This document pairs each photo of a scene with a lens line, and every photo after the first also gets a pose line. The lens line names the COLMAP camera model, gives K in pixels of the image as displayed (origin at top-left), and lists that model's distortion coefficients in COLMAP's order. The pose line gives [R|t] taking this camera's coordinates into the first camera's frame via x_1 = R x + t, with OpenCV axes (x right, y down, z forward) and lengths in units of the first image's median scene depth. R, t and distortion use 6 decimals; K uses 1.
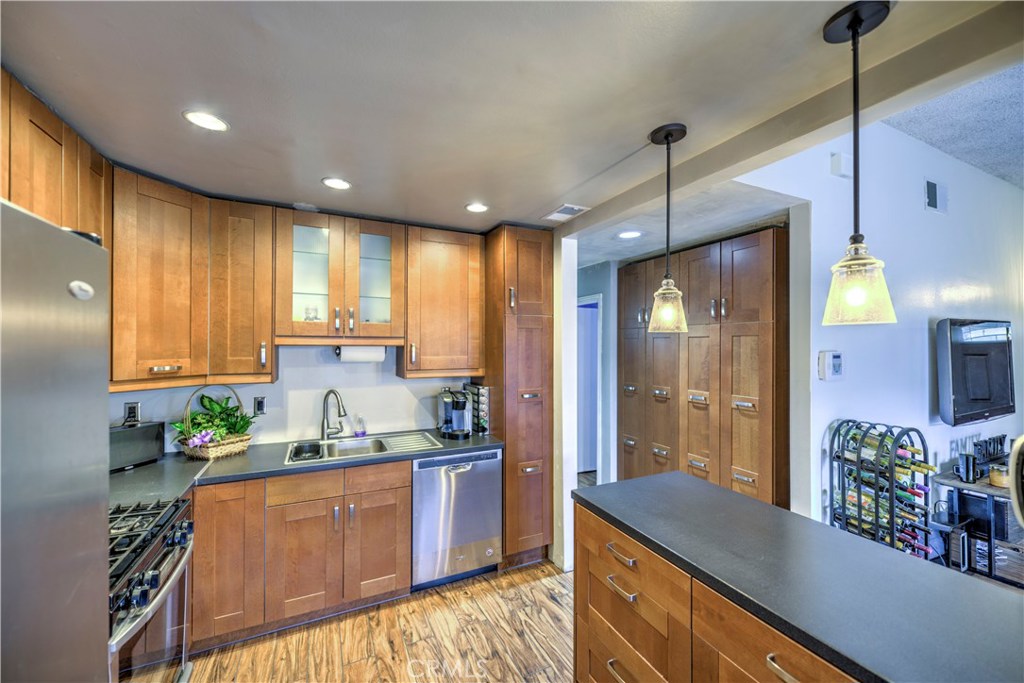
lens RADIAL K [[401.3, 0, 512.0], [0, 401.3, 341.5], [0, 0, 1]] dist [0.000183, -0.000299]
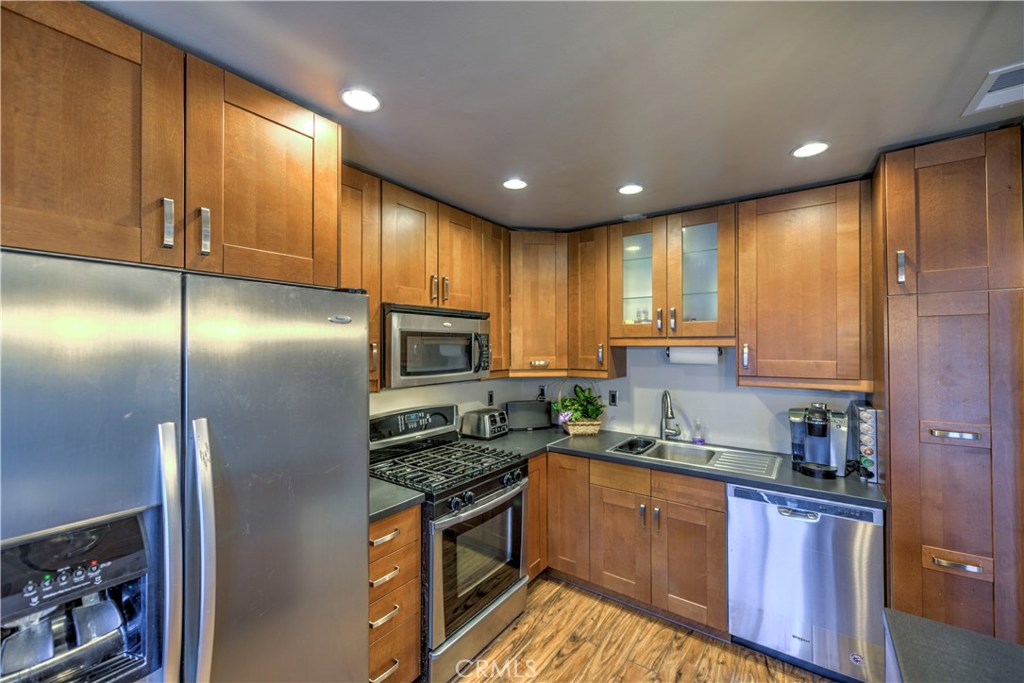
lens RADIAL K [[406.0, 0, 515.8], [0, 406.0, 341.5], [0, 0, 1]] dist [0.001944, -0.000137]
pose [[0.477949, -0.010694, -0.878322, 0.296085], [0.011074, 0.999920, -0.006148, 0.000200], [0.878318, -0.006788, 0.478029, 0.211997]]
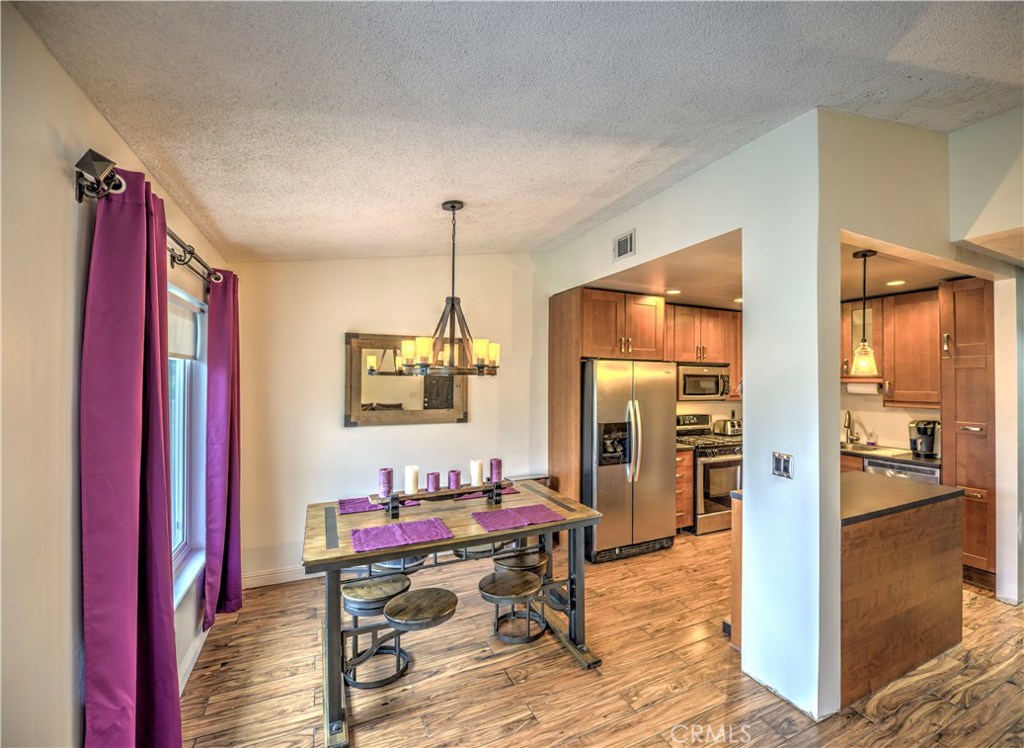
lens RADIAL K [[452.5, 0, 570.0], [0, 452.5, 375.2], [0, 0, 1]] dist [-0.000141, -0.000003]
pose [[0.040184, -0.012680, -0.999112, 1.444896], [0.003865, 0.999914, -0.012534, -0.001786], [0.999185, -0.003358, 0.040229, -0.182432]]
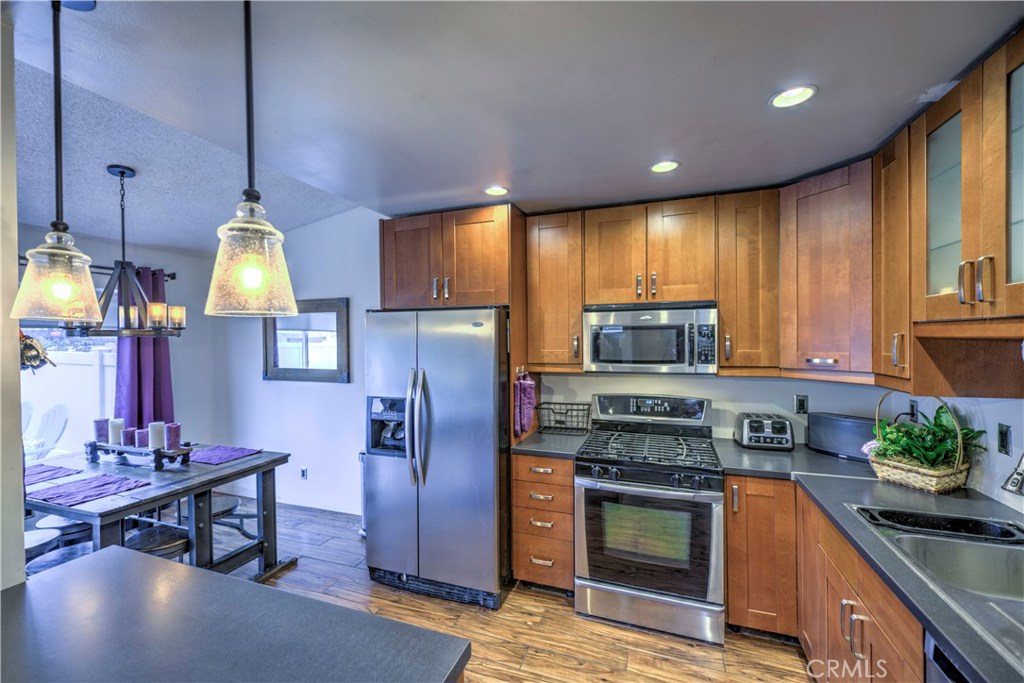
lens RADIAL K [[406.0, 0, 515.8], [0, 406.0, 341.5], [0, 0, 1]] dist [0.001944, -0.000137]
pose [[-0.714738, 0.010521, -0.699313, 0.326573], [0.014790, 0.999891, -0.000073, 0.006755], [0.699236, -0.010395, -0.714815, 1.019416]]
